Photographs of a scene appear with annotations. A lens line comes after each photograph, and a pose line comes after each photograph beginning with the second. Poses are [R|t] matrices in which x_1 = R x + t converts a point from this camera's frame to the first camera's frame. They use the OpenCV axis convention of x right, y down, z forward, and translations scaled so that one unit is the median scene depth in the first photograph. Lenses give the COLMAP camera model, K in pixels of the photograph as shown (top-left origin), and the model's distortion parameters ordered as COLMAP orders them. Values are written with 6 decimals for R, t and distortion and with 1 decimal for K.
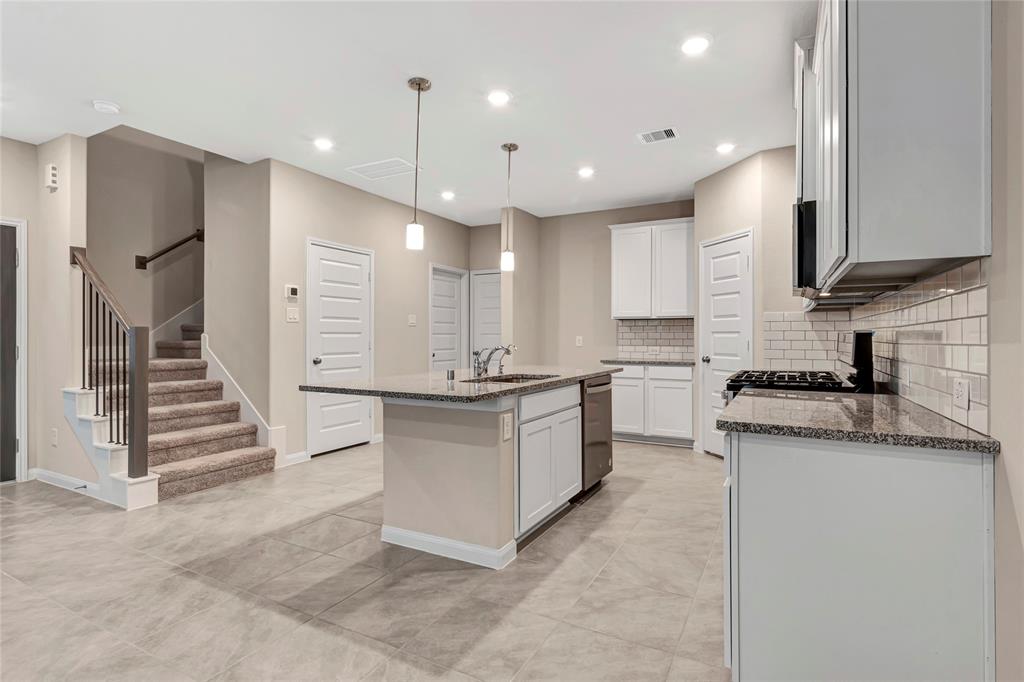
lens RADIAL K [[499.8, 0, 516.0], [0, 499.8, 336.0], [0, 0, 1]] dist [-0.001125, -0.001478]
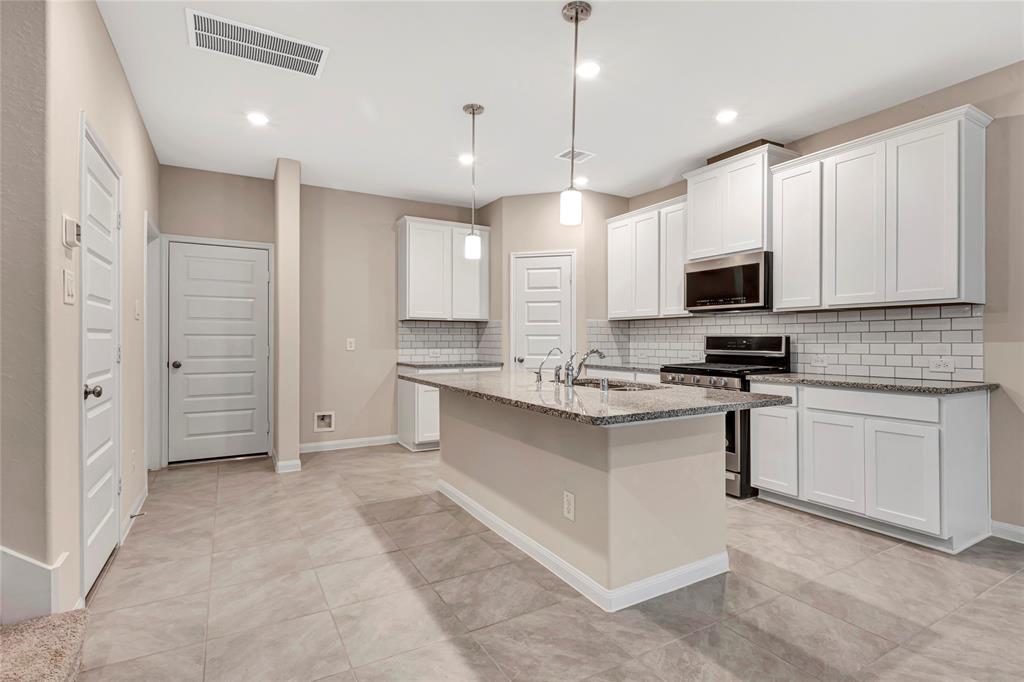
lens RADIAL K [[499.8, 0, 514.0], [0, 499.8, 340.7], [0, 0, 1]] dist [-0.001125, -0.001478]
pose [[0.531304, -0.001819, 0.847179, -0.806083], [-0.001807, 0.999993, 0.003281, 0.001940], [-0.847179, -0.003274, 0.531297, 0.602316]]
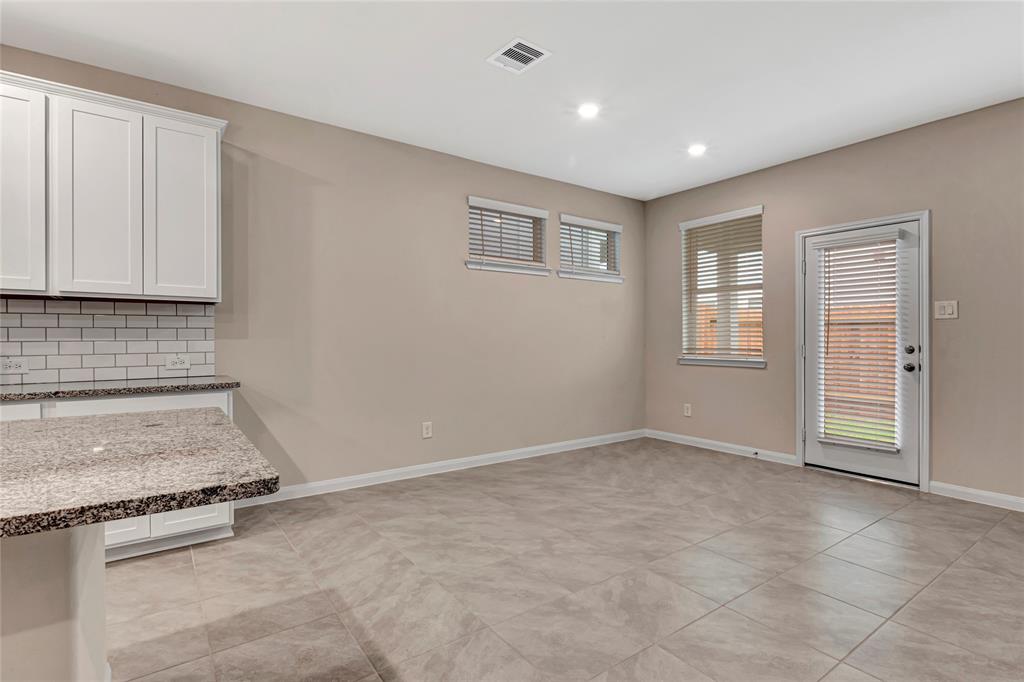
lens RADIAL K [[499.8, 0, 516.2], [0, 499.8, 341.6], [0, 0, 1]] dist [-0.001125, -0.001478]
pose [[-0.899685, -0.003711, 0.436525, -0.579420], [-0.001349, 0.999983, 0.005721, 0.004092], [-0.436539, 0.004558, -0.899674, 0.979236]]
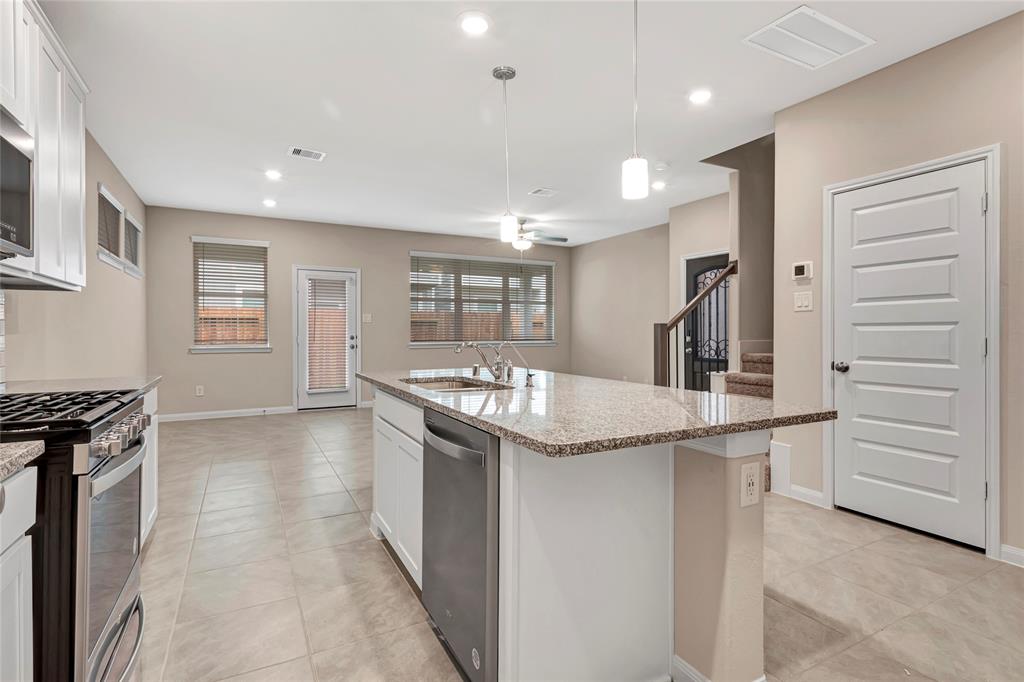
lens RADIAL K [[499.8, 0, 515.8], [0, 499.8, 339.8], [0, 0, 1]] dist [-0.001125, -0.001478]
pose [[-0.547904, 0.014821, -0.836410, 0.549891], [0.002123, 0.999864, 0.016327, 0.002404], [0.836538, 0.007170, -0.547861, 1.394305]]
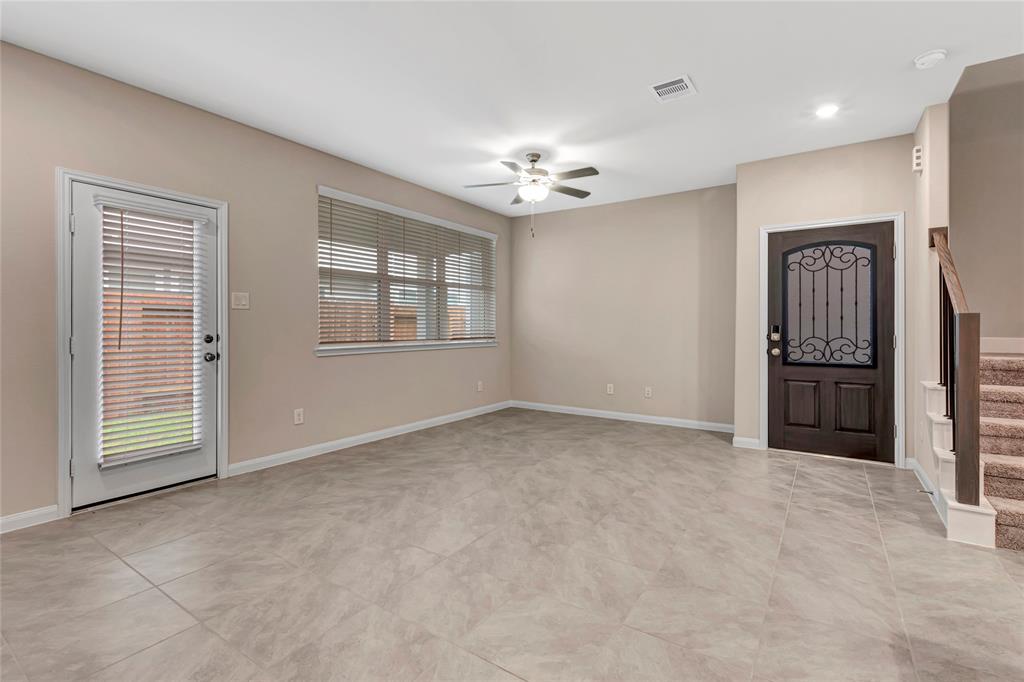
lens RADIAL K [[466.1, 0, 511.0], [0, 466.1, 325.0], [0, 0, 1]] dist [0.002183, -0.001326]
pose [[-0.103432, -0.004683, -0.994626, 0.052867], [0.001558, 0.999987, -0.004870, 0.003025], [0.994635, -0.002053, -0.103423, 0.358493]]
